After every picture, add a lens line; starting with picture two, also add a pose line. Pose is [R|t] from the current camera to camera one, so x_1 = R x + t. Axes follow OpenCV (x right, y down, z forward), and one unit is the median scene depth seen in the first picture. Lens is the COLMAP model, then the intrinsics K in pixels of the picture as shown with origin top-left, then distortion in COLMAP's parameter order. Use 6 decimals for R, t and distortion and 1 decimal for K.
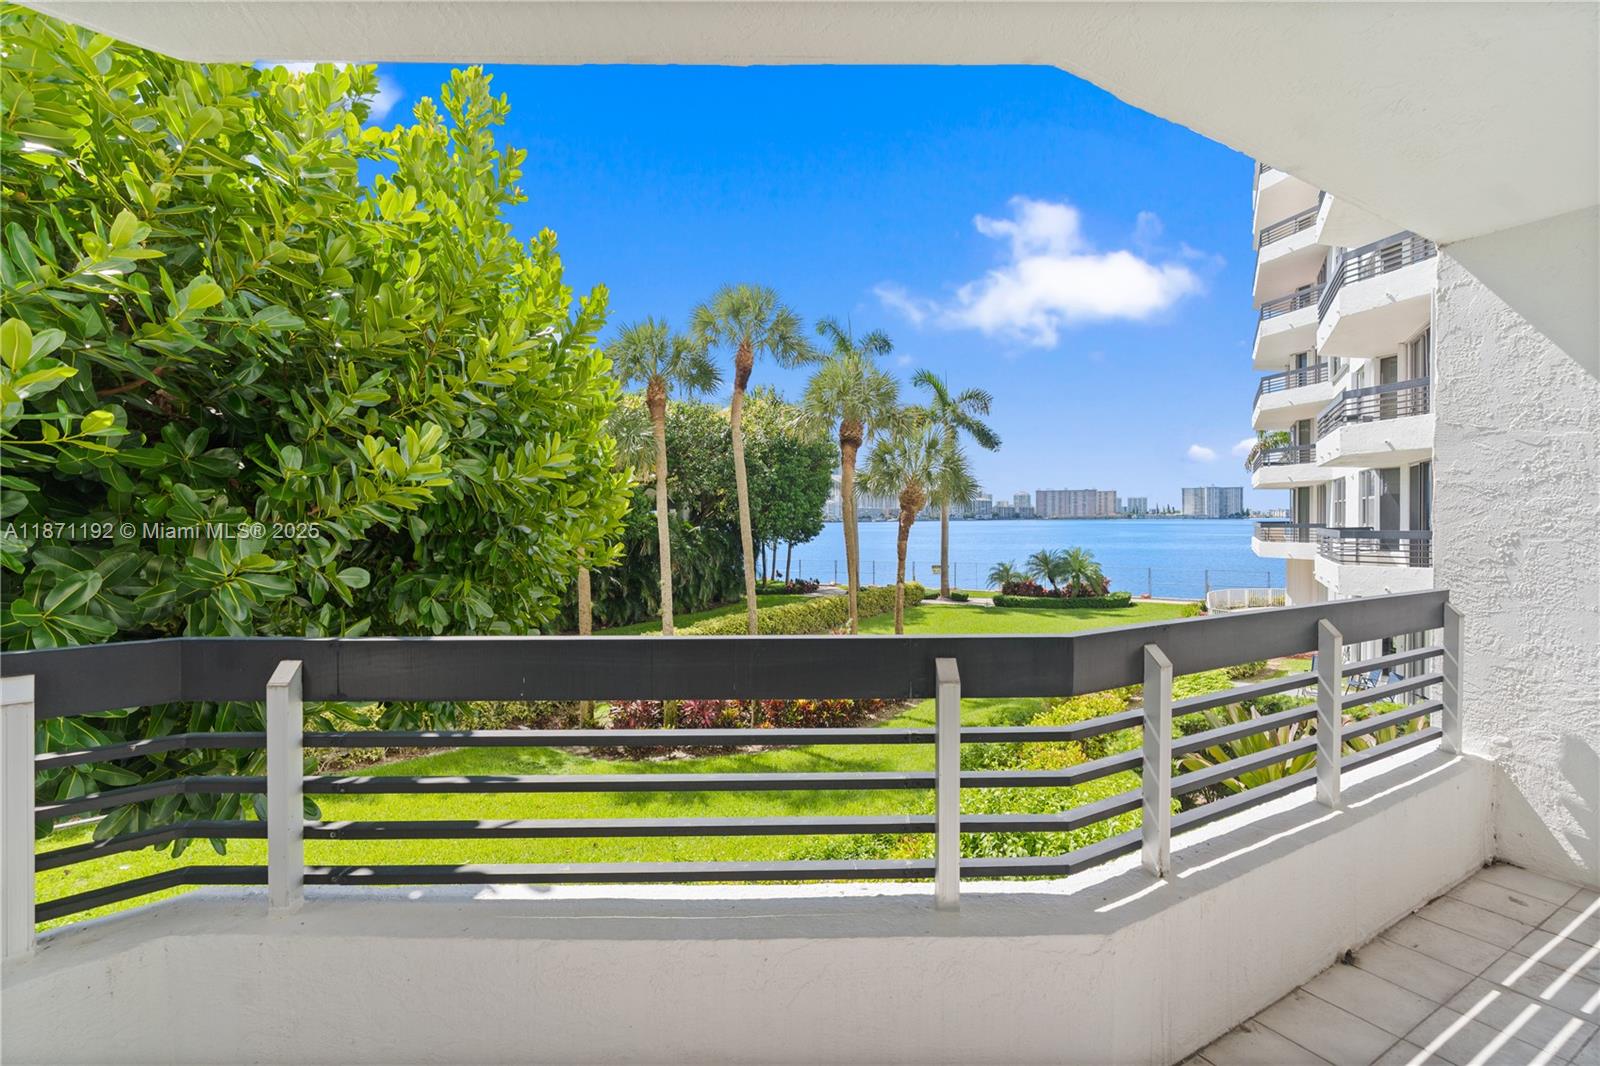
lens RADIAL K [[735.3, 0, 800.0], [0, 735.3, 533.0], [0, 0, 1]] dist [0.000736, 0.000061]
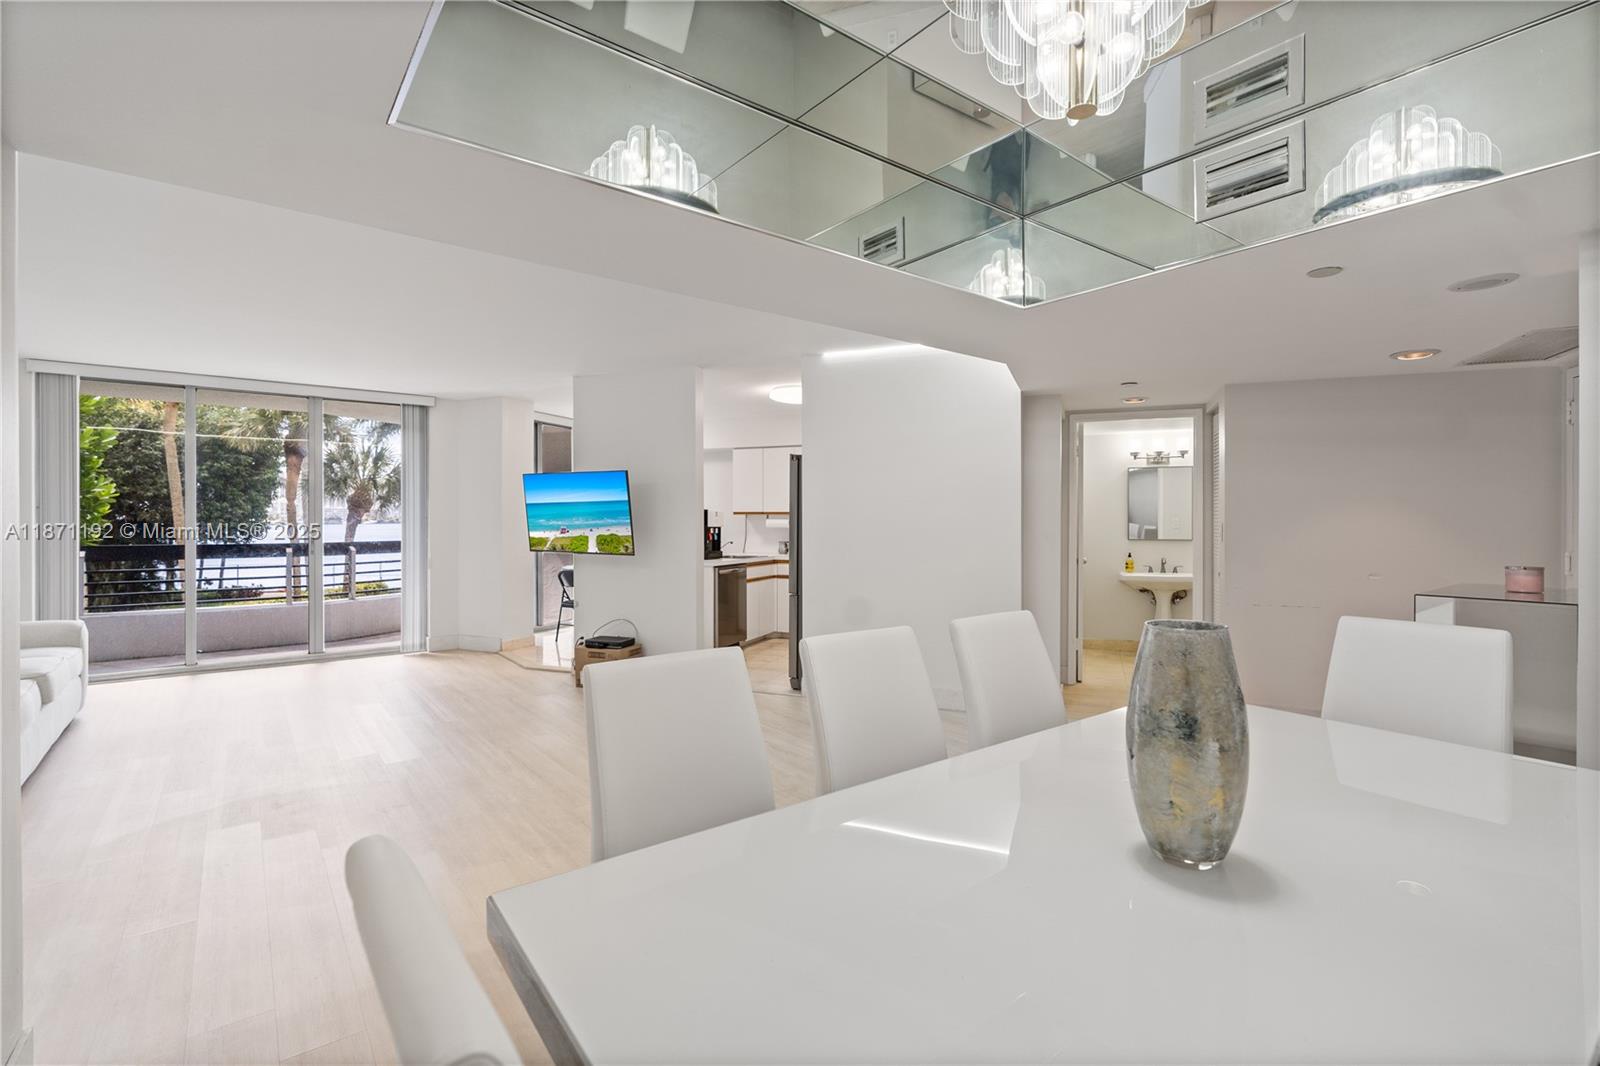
lens RADIAL K [[735.3, 0, 800.0], [0, 735.3, 533.0], [0, 0, 1]] dist [0.000736, 0.000061]
pose [[0.793113, -0.003347, 0.609066, -0.006623], [0.004030, 0.999992, 0.000247, 0.005480], [-0.609061, 0.002259, 0.793120, -0.369037]]
